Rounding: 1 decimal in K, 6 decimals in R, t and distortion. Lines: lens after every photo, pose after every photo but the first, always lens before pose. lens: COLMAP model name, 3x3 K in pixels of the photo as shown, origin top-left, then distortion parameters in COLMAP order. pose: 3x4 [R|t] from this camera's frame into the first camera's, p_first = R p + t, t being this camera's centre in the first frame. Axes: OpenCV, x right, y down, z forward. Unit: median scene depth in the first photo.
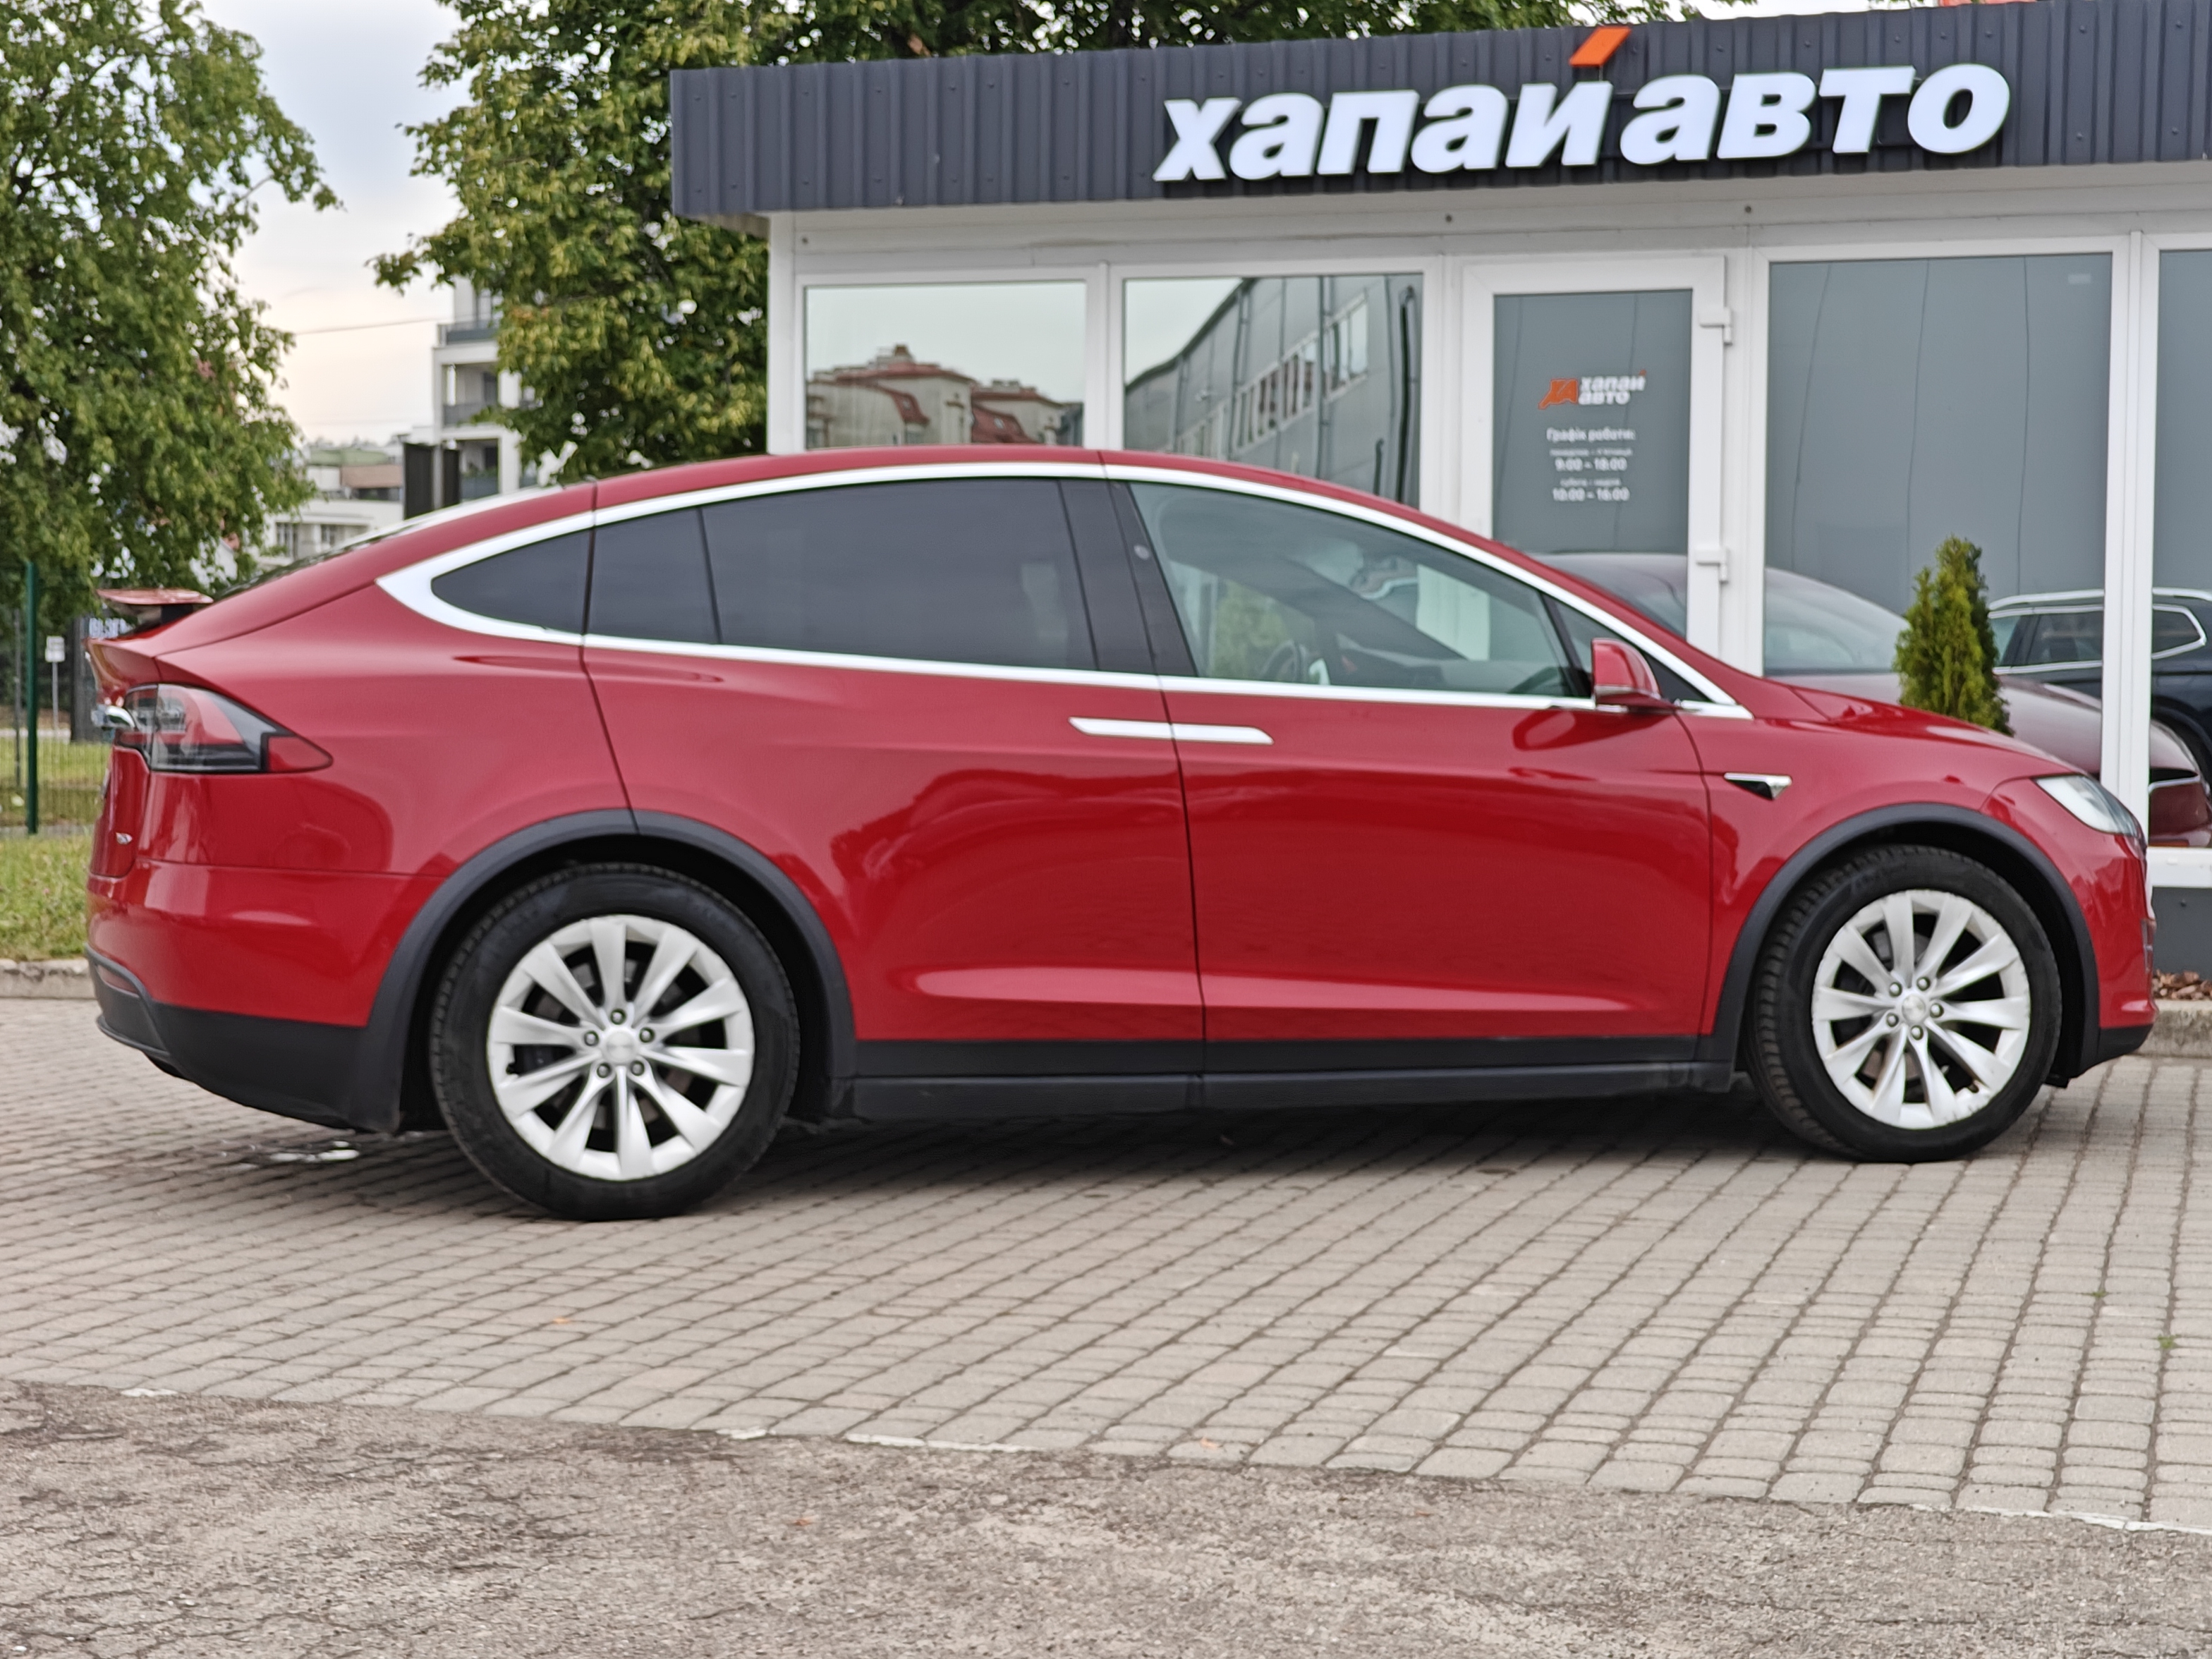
lens RADIAL K [[3329.2, 0, 1070.7], [0, 3329.2, 826.6], [0, 0, 1]] dist [0.018877, 0.025658]
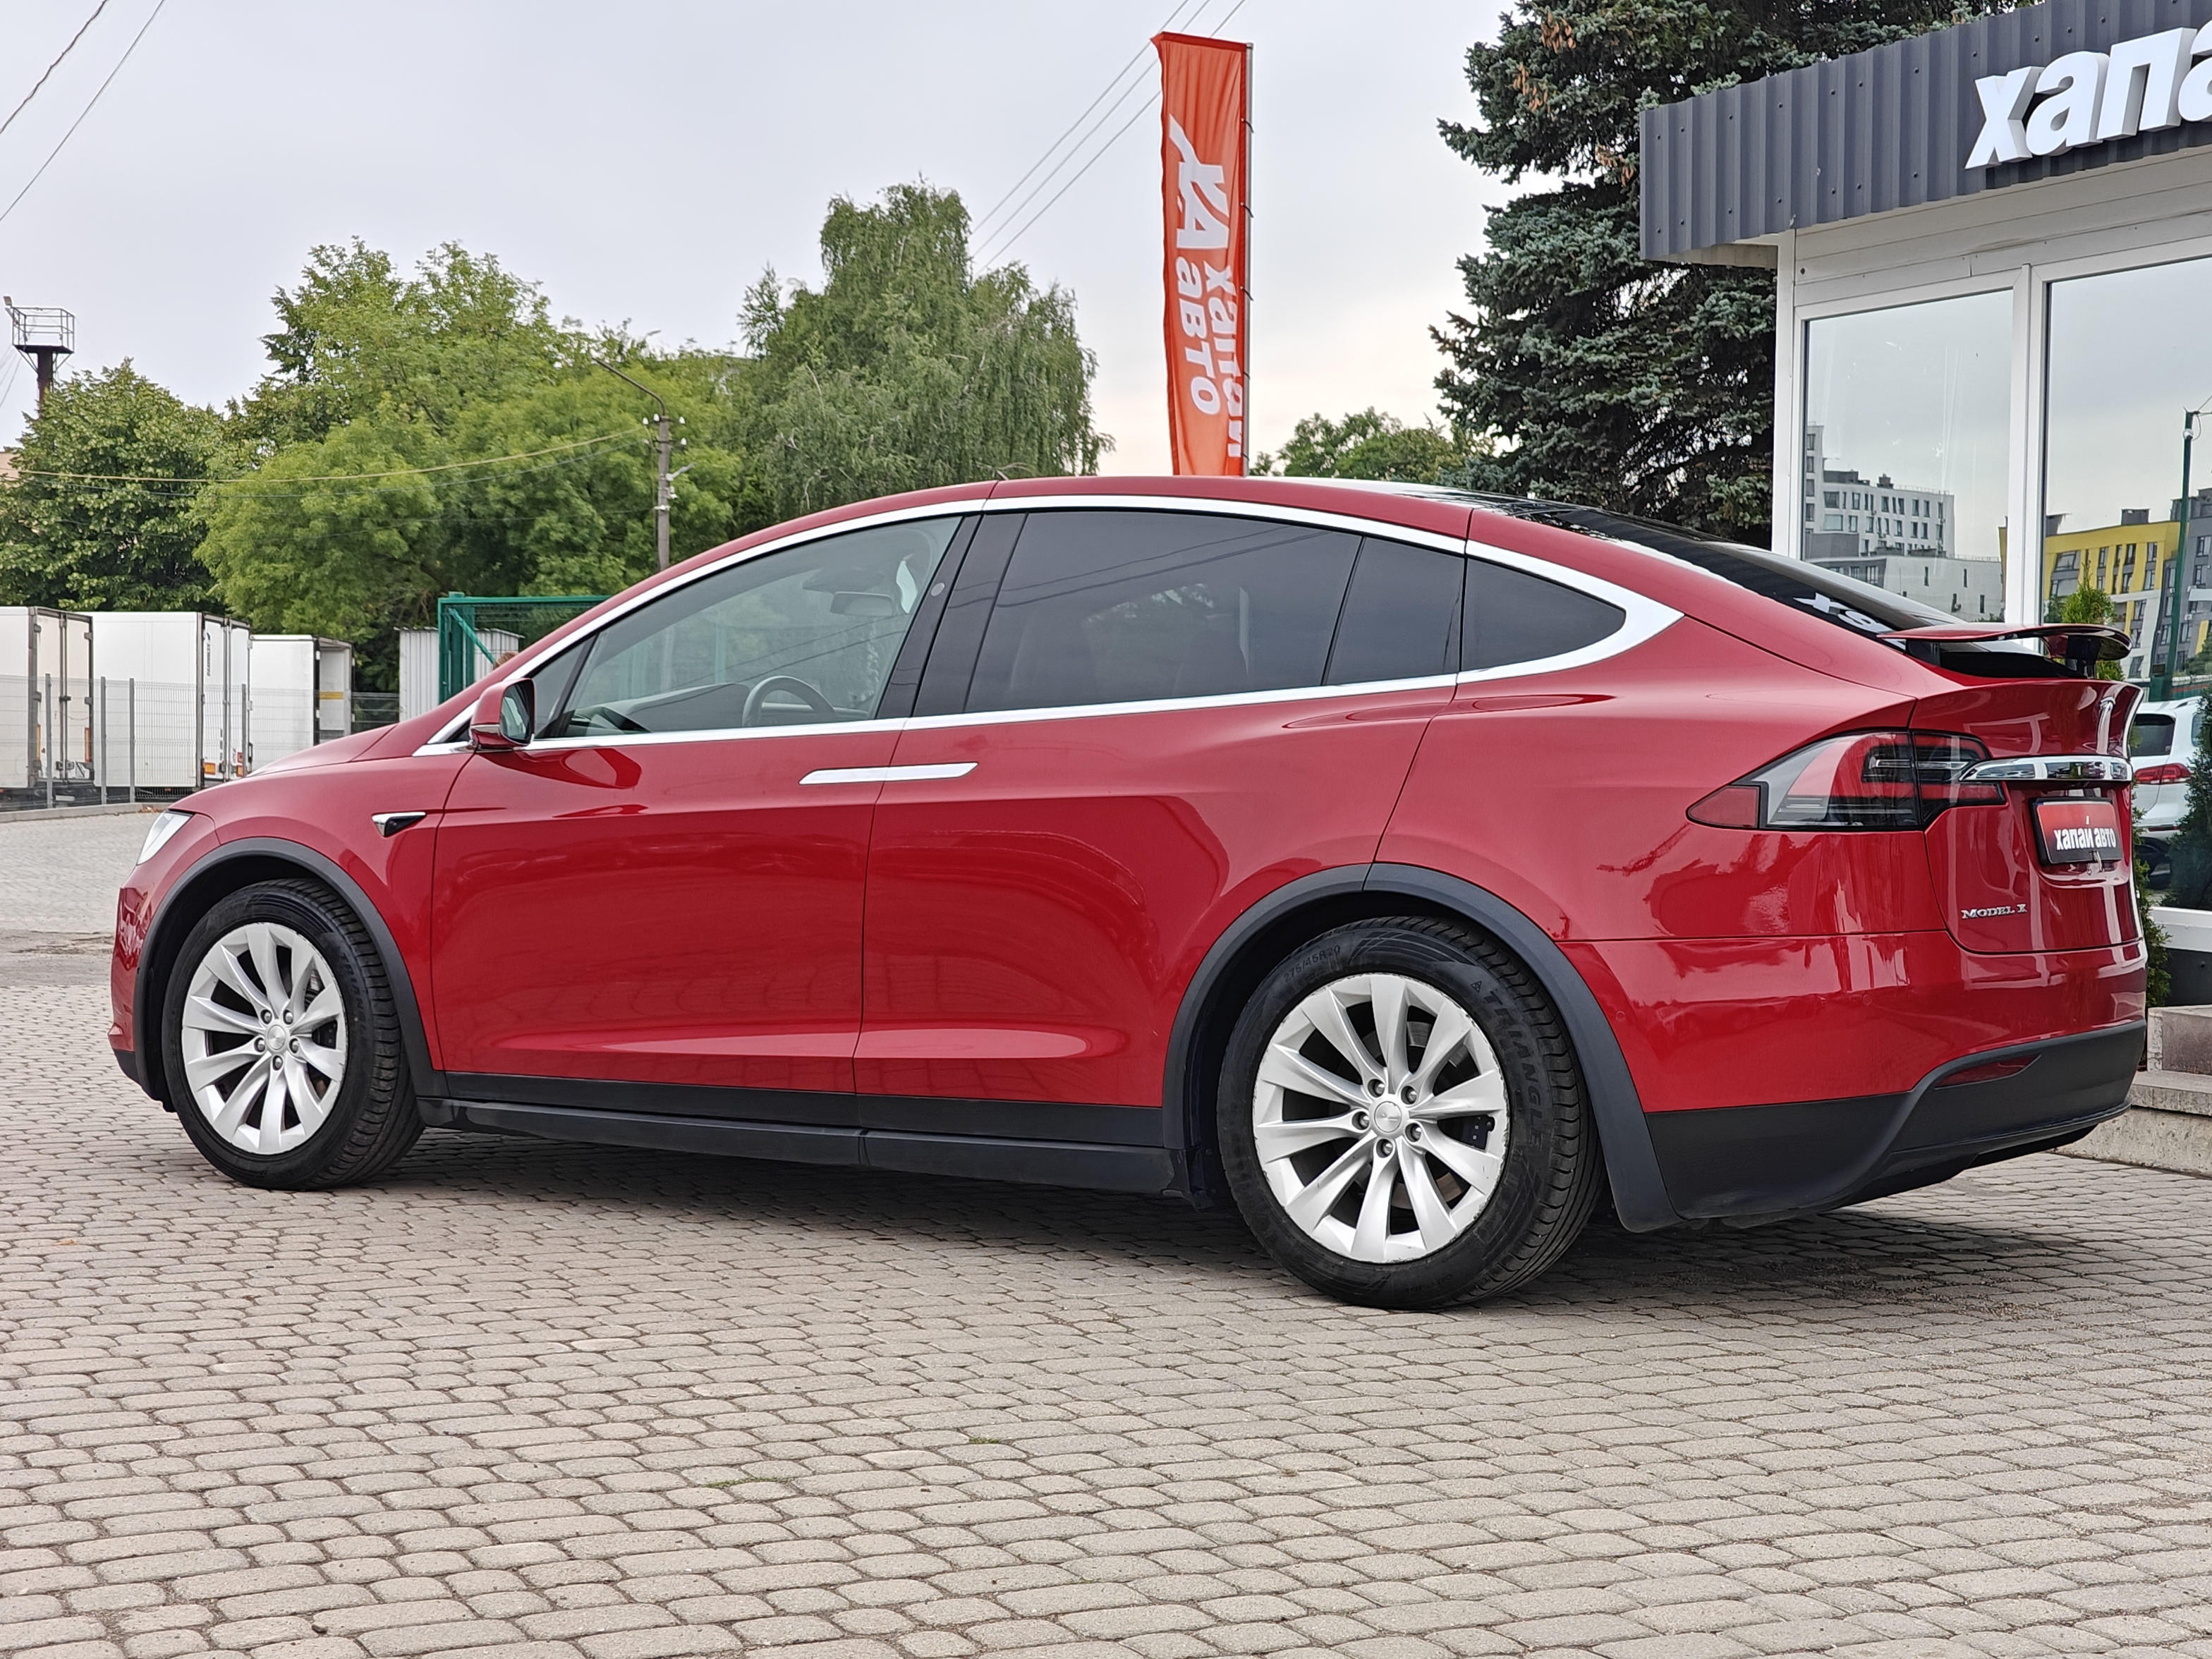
lens RADIAL K [[3270.2, 0, 1053.3], [0, 3270.2, 825.8], [0, 0, 1]] dist [0.011173, 0.064321]
pose [[0.687050, 0.025047, -0.726179, 0.531424], [-0.042962, 0.999058, -0.006187, -0.005100], [0.725339, 0.035449, 0.687478, 0.252894]]
